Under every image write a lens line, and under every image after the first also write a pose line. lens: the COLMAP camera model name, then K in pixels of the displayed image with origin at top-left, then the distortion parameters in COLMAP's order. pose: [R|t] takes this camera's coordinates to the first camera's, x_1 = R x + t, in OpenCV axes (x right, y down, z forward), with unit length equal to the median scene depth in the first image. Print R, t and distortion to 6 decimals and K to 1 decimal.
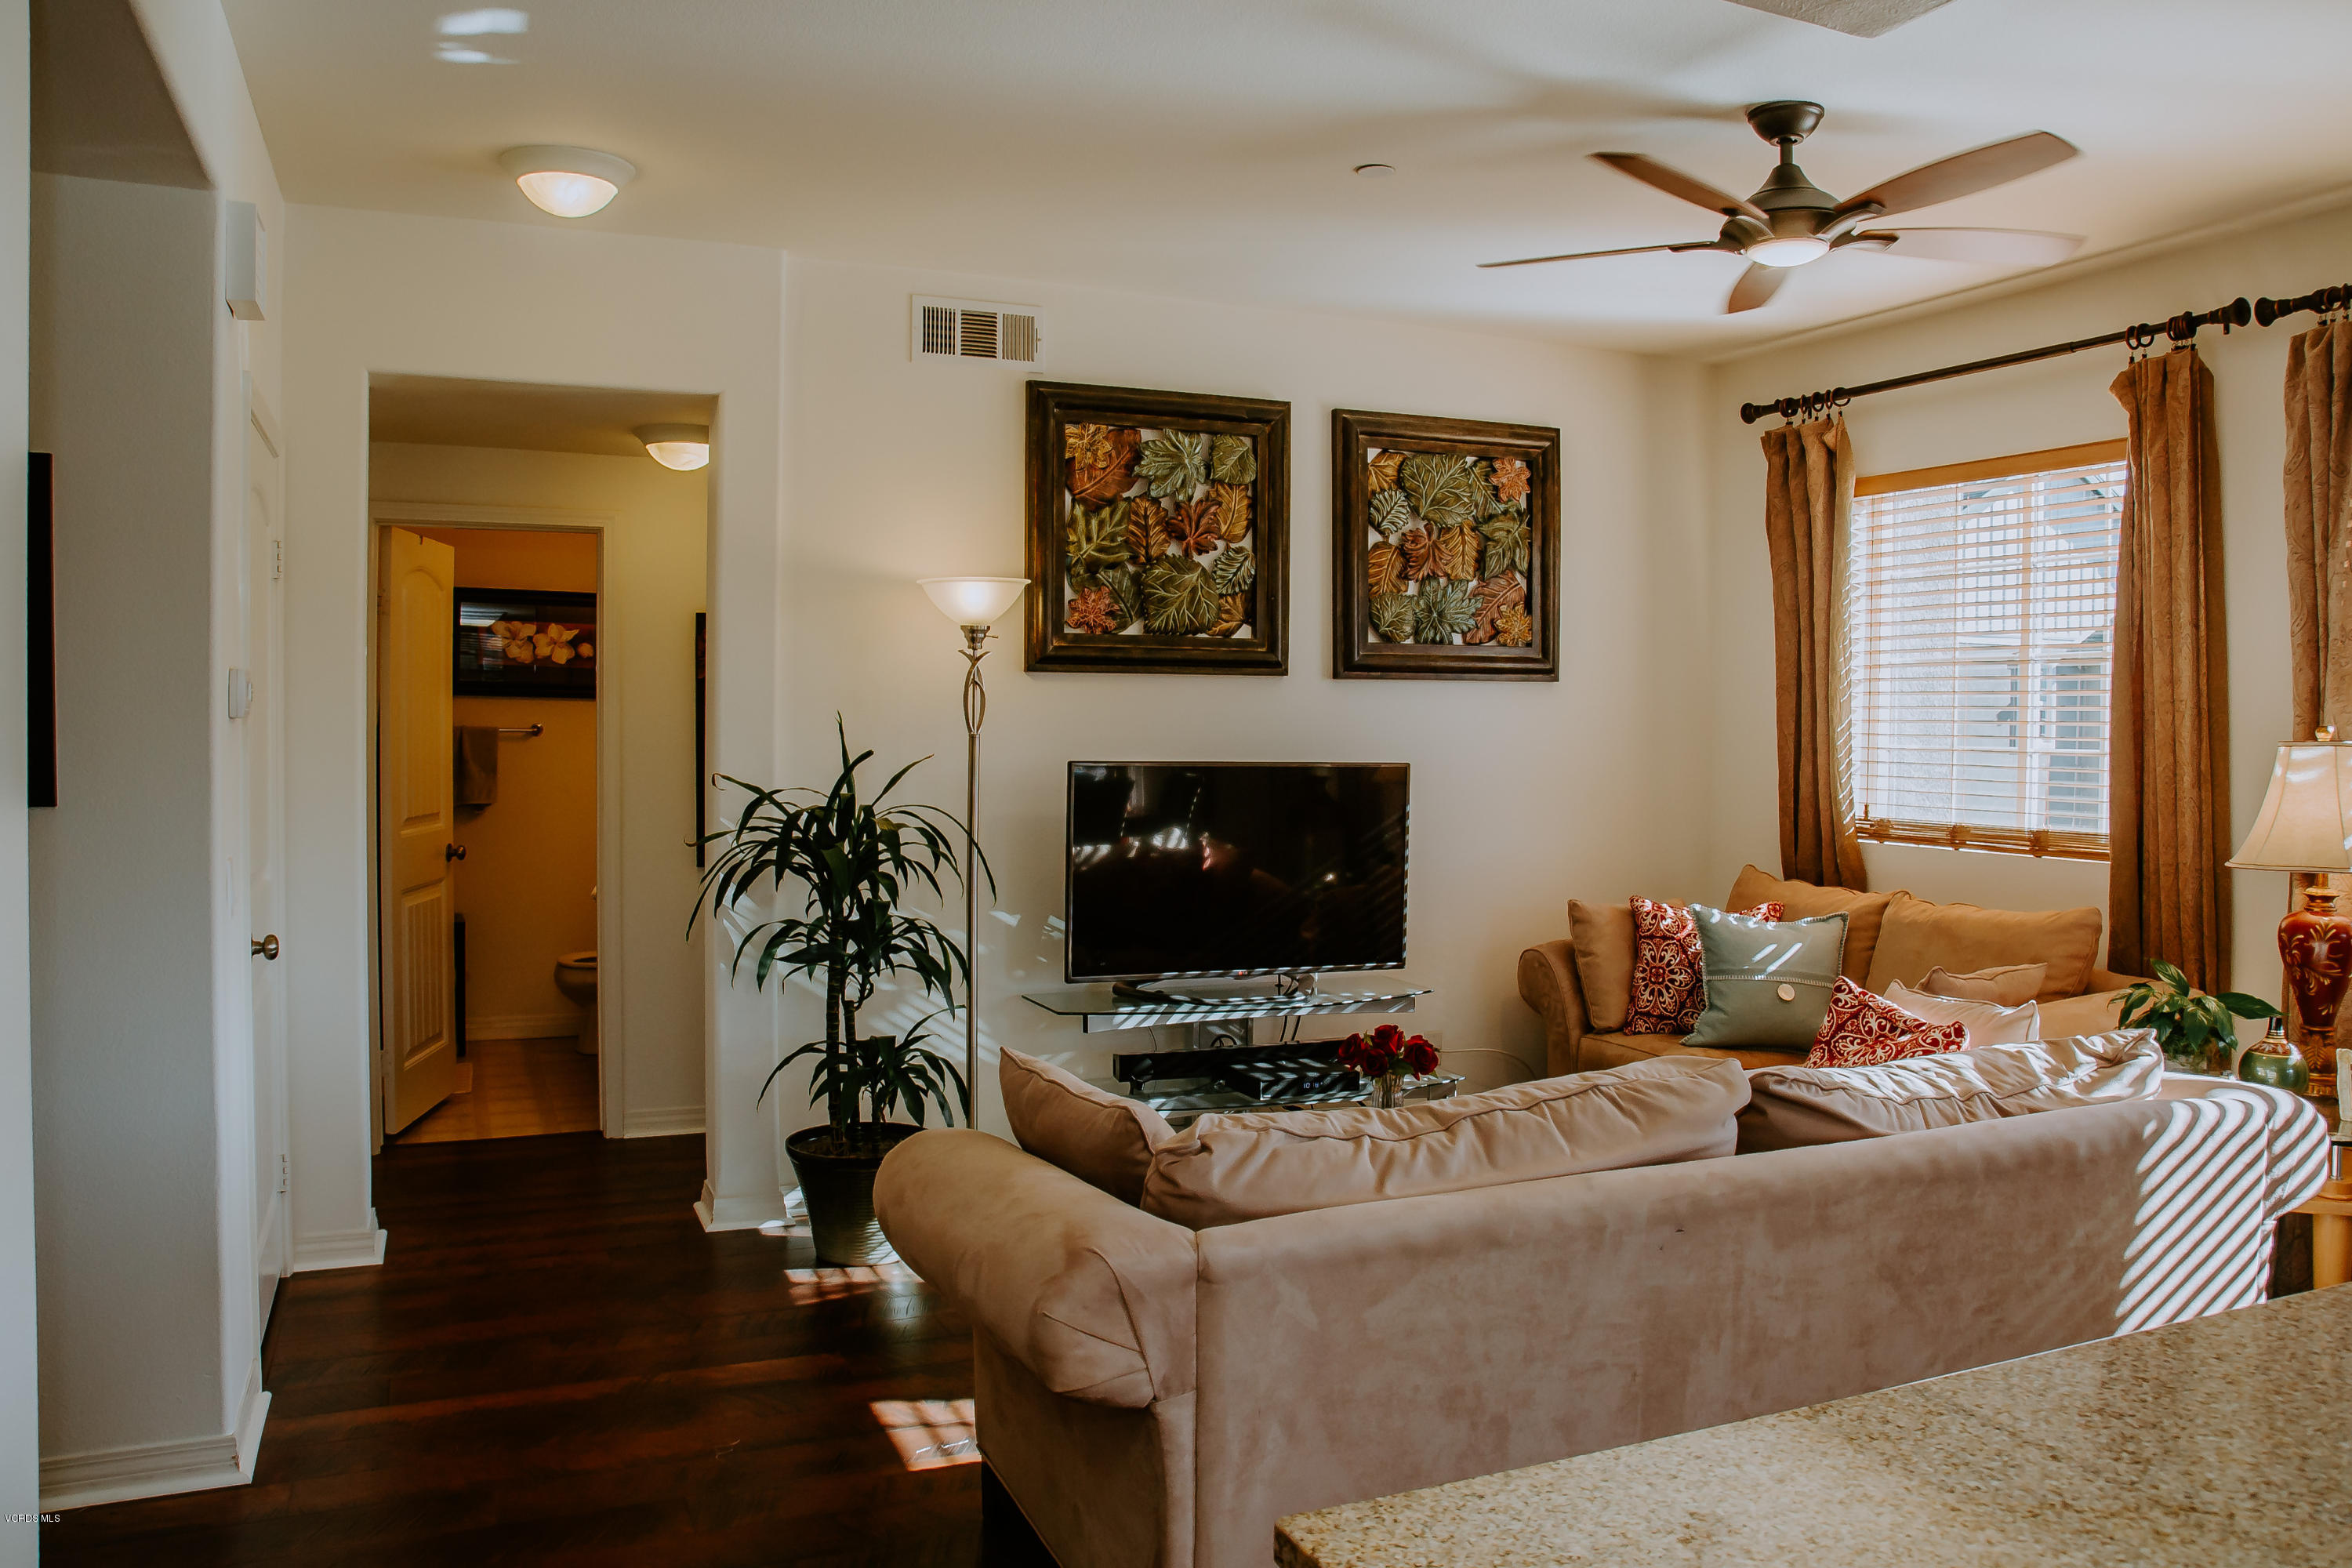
lens RADIAL K [[1746.0, 0, 1176.5], [0, 1746.0, 758.6], [0, 0, 1]] dist [-0.131700, 0.090433]
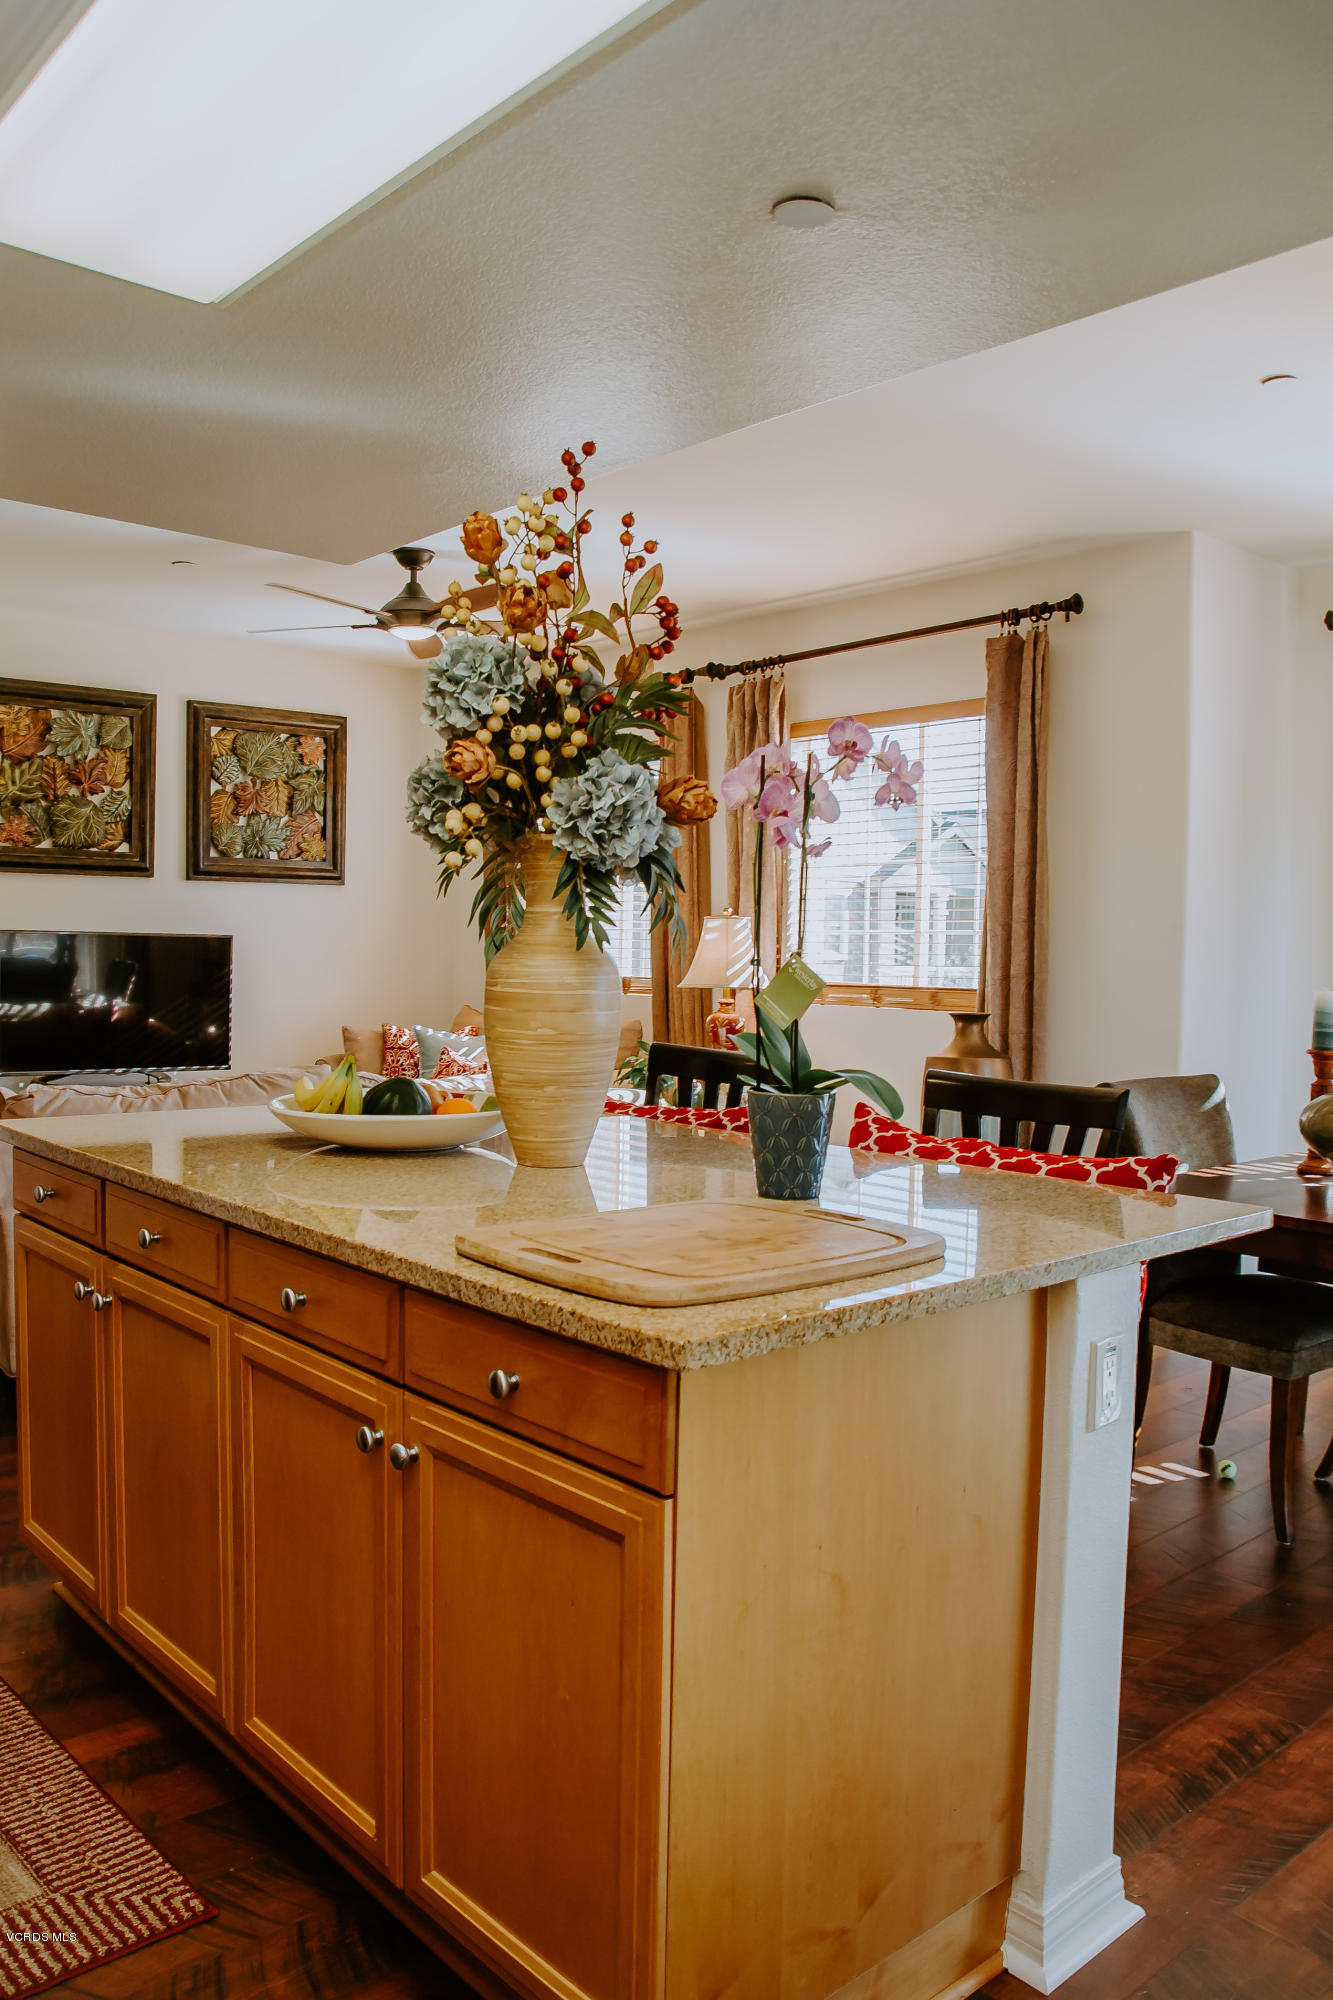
lens RADIAL K [[1536.7, 0, 638.3], [0, 1536.7, 1001.5], [0, 0, 1]] dist [-0.135169, 0.097600]
pose [[0.954156, -0.002963, 0.299296, 0.074036], [-0.002127, 0.999859, 0.016678, 0.038272], [-0.299303, -0.016550, 0.954015, -0.387517]]
